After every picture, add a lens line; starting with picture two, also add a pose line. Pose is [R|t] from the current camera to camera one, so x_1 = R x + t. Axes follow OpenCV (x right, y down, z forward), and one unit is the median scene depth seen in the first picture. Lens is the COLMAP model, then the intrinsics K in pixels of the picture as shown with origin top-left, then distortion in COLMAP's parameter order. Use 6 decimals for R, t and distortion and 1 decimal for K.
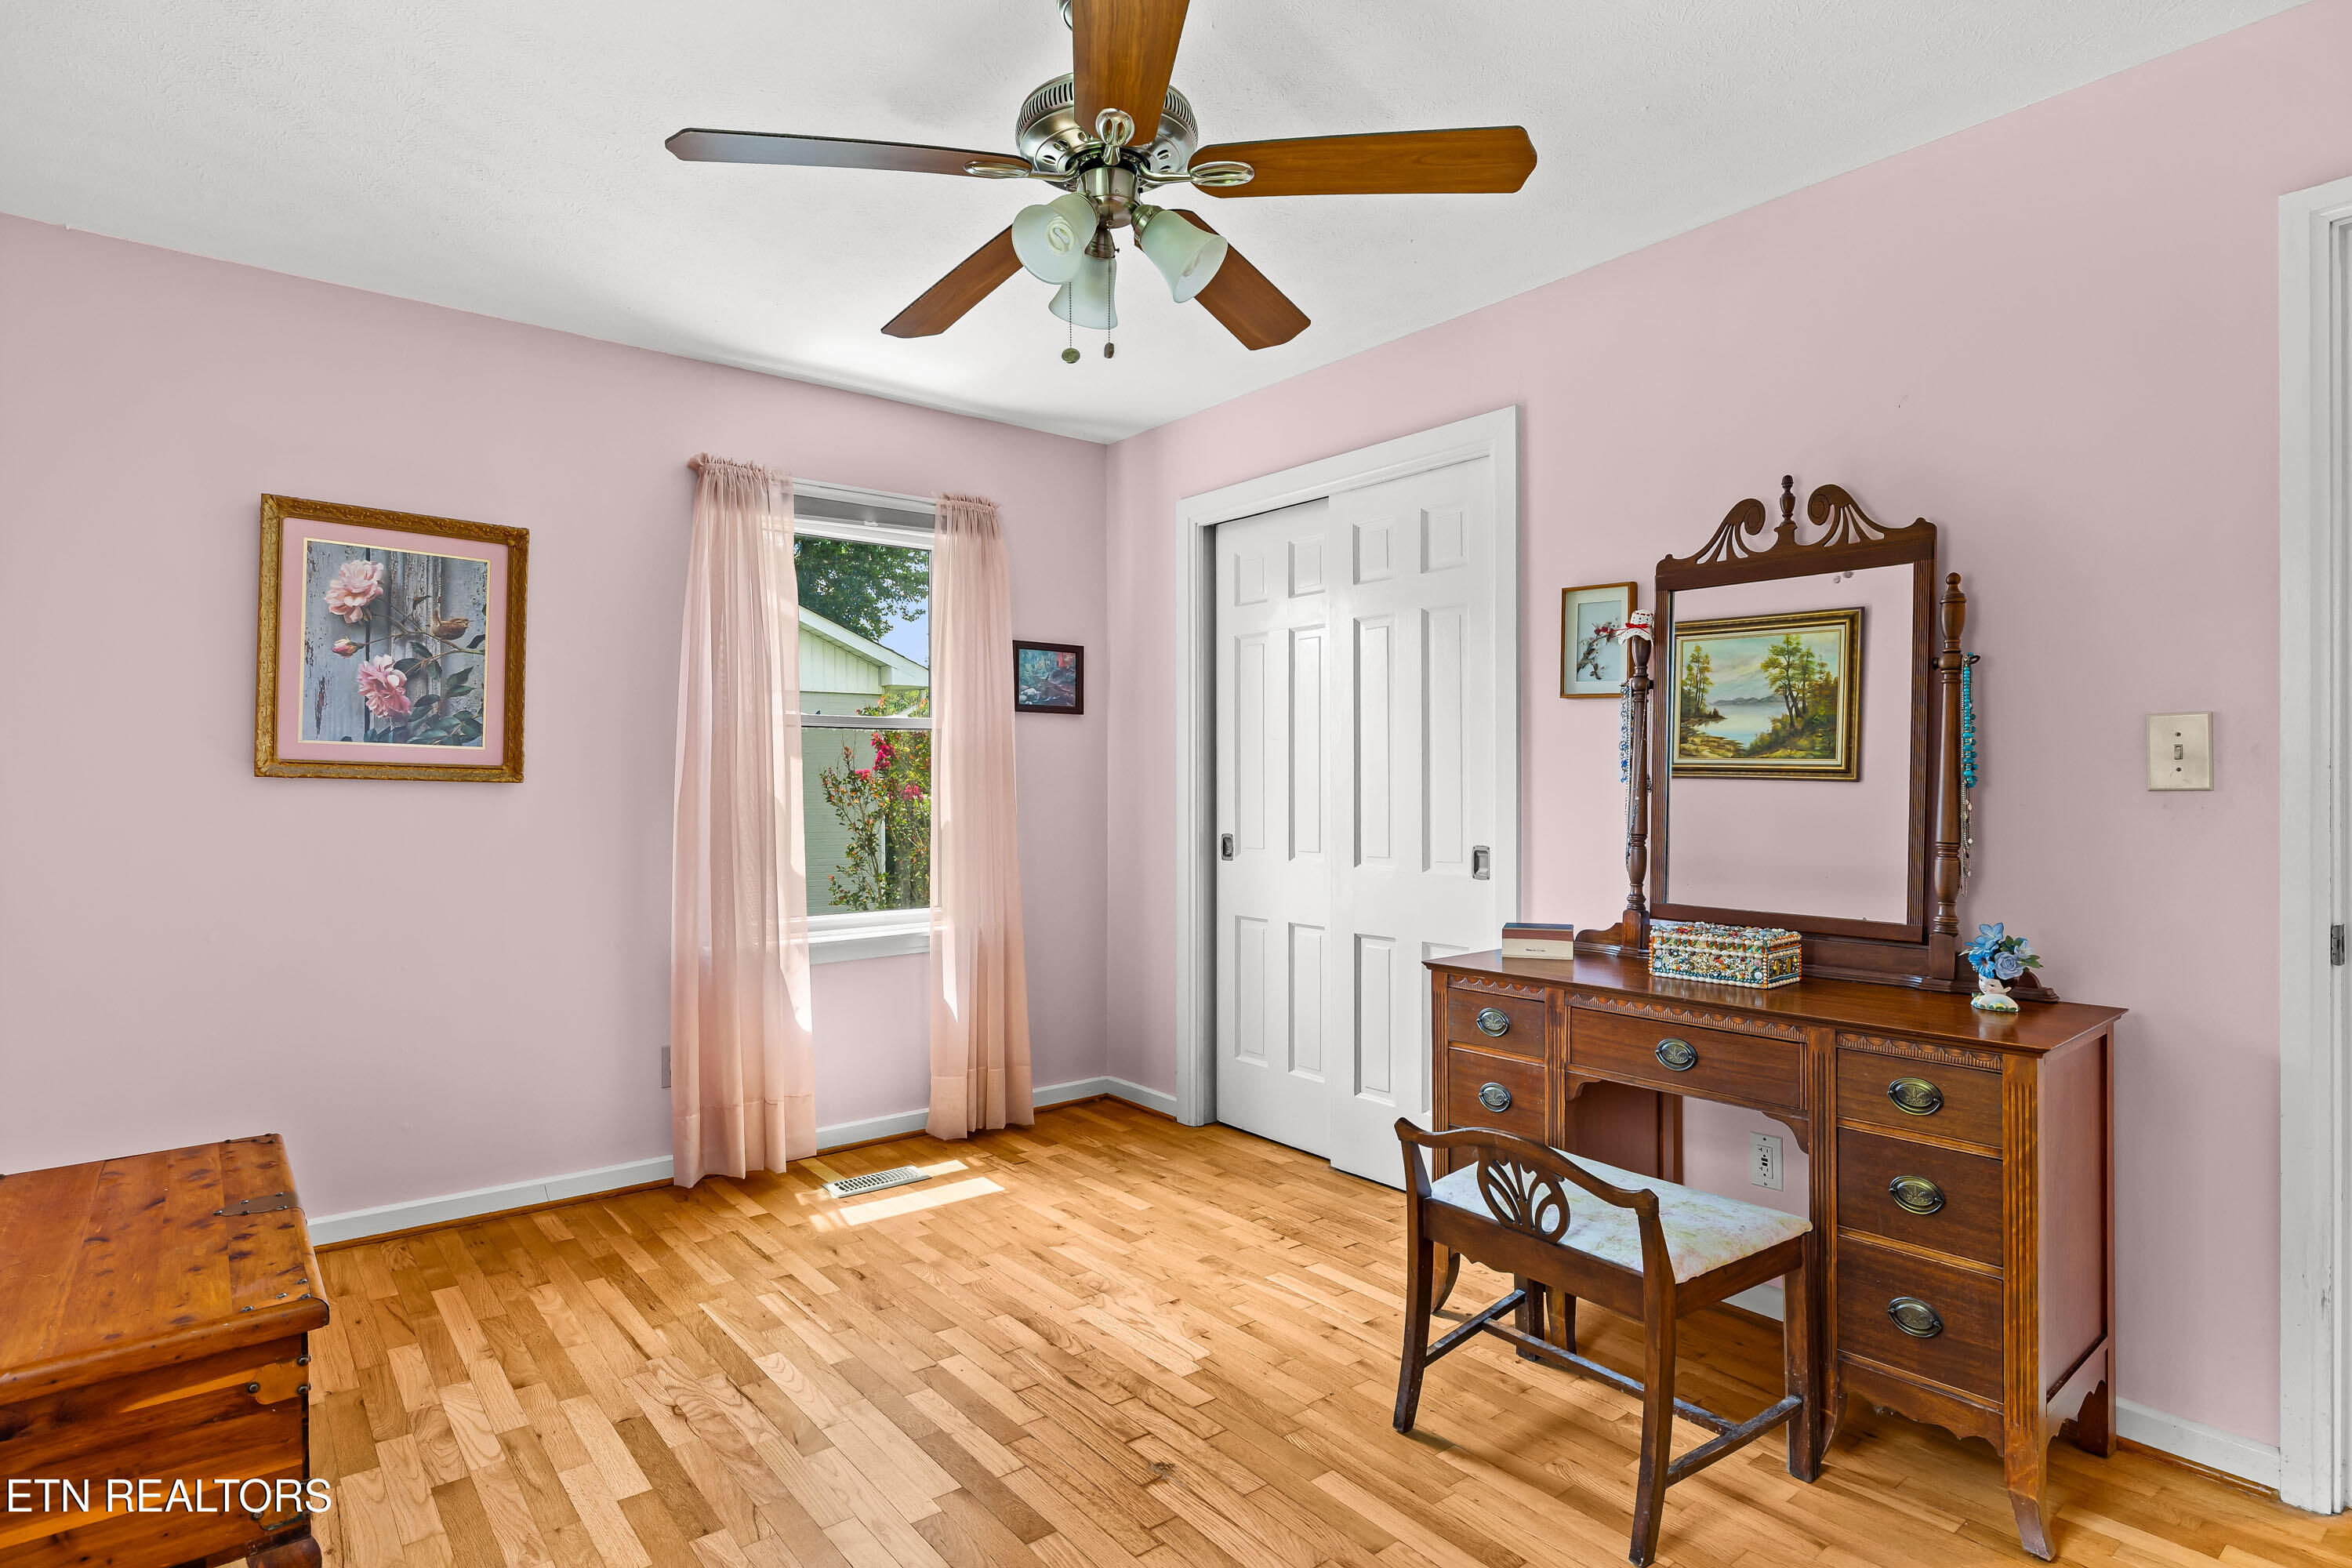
lens RADIAL K [[1213.8, 0, 1172.8], [0, 1213.8, 799.1], [0, 0, 1]] dist [-0.002892, 0.000275]
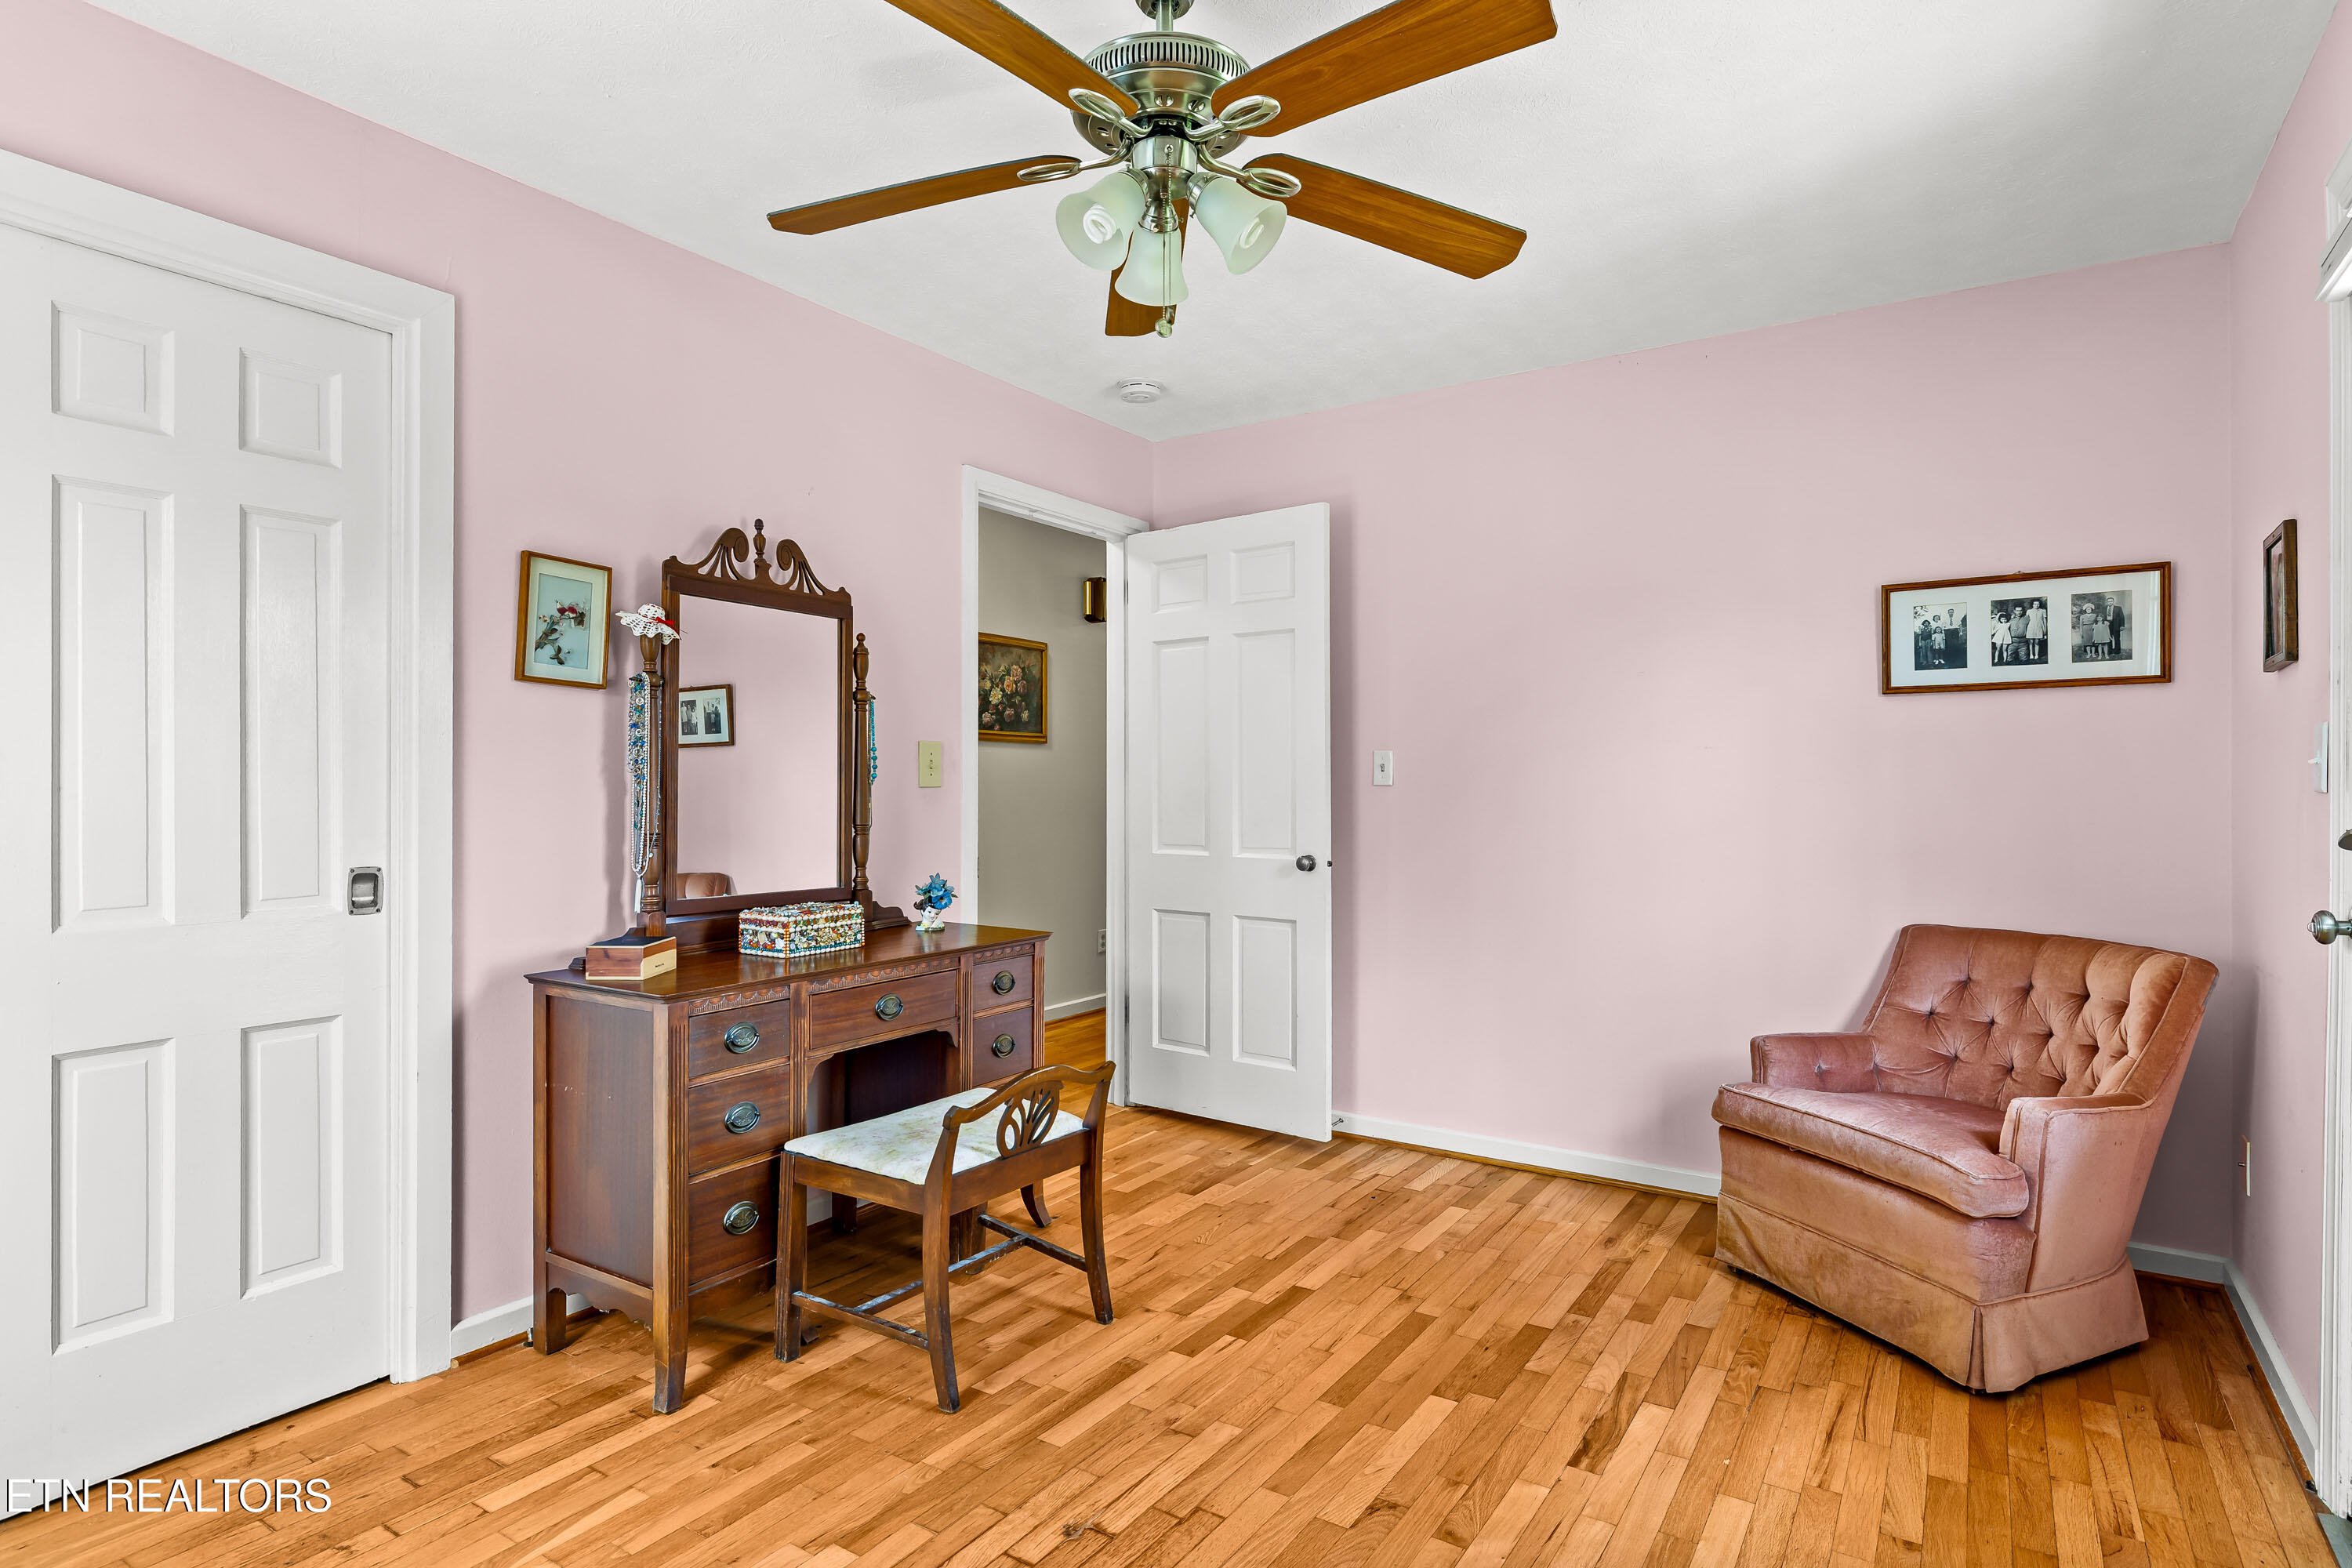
lens RADIAL K [[1220.7, 0, 1178.7], [0, 1220.7, 770.5], [0, 0, 1]] dist [-0.002833, -0.000155]
pose [[-0.299500, 0.003811, 0.954089, -0.635624], [0.003358, 0.999990, -0.002940, -0.016289], [-0.954090, 0.002323, -0.299510, 0.829700]]
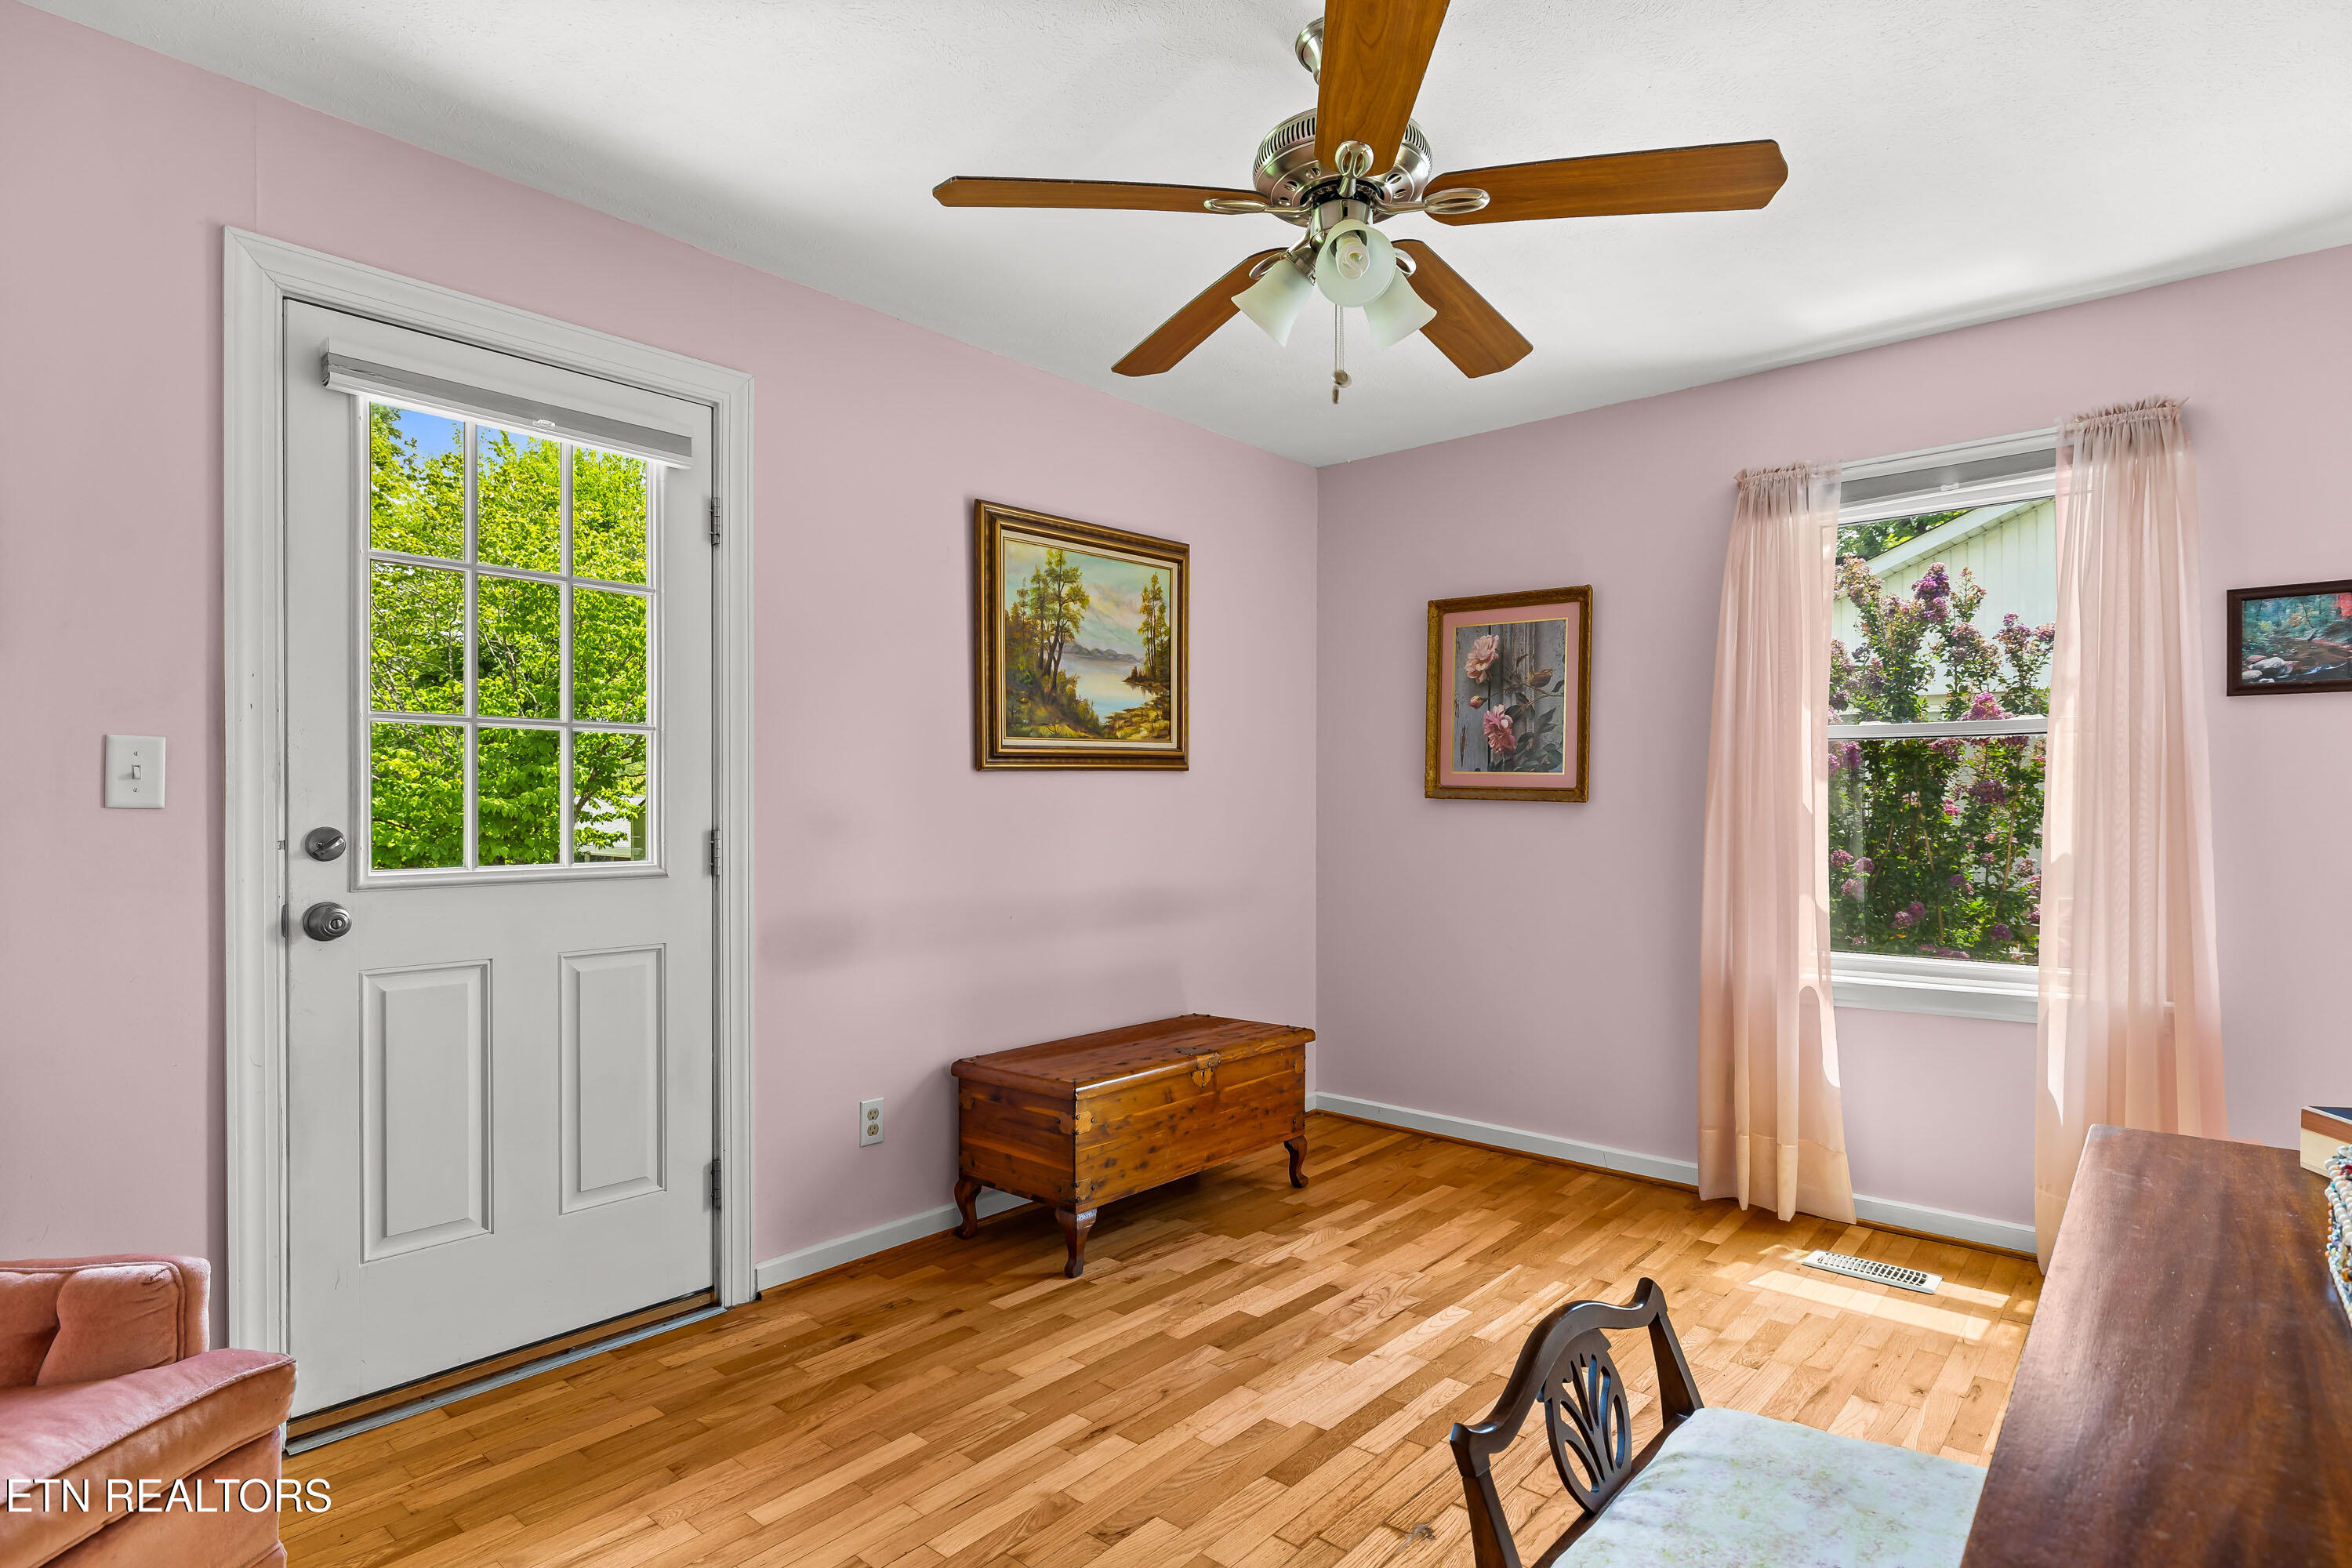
lens RADIAL K [[1226.0, 0, 1180.0], [0, 1226.0, 814.2], [0, 0, 1]] dist [-0.002044, -0.000063]
pose [[0.180153, 0.011331, -0.983573, 0.614929], [-0.010943, 0.999895, 0.009515, -0.009835], [0.983578, 0.009049, 0.180258, 0.439934]]
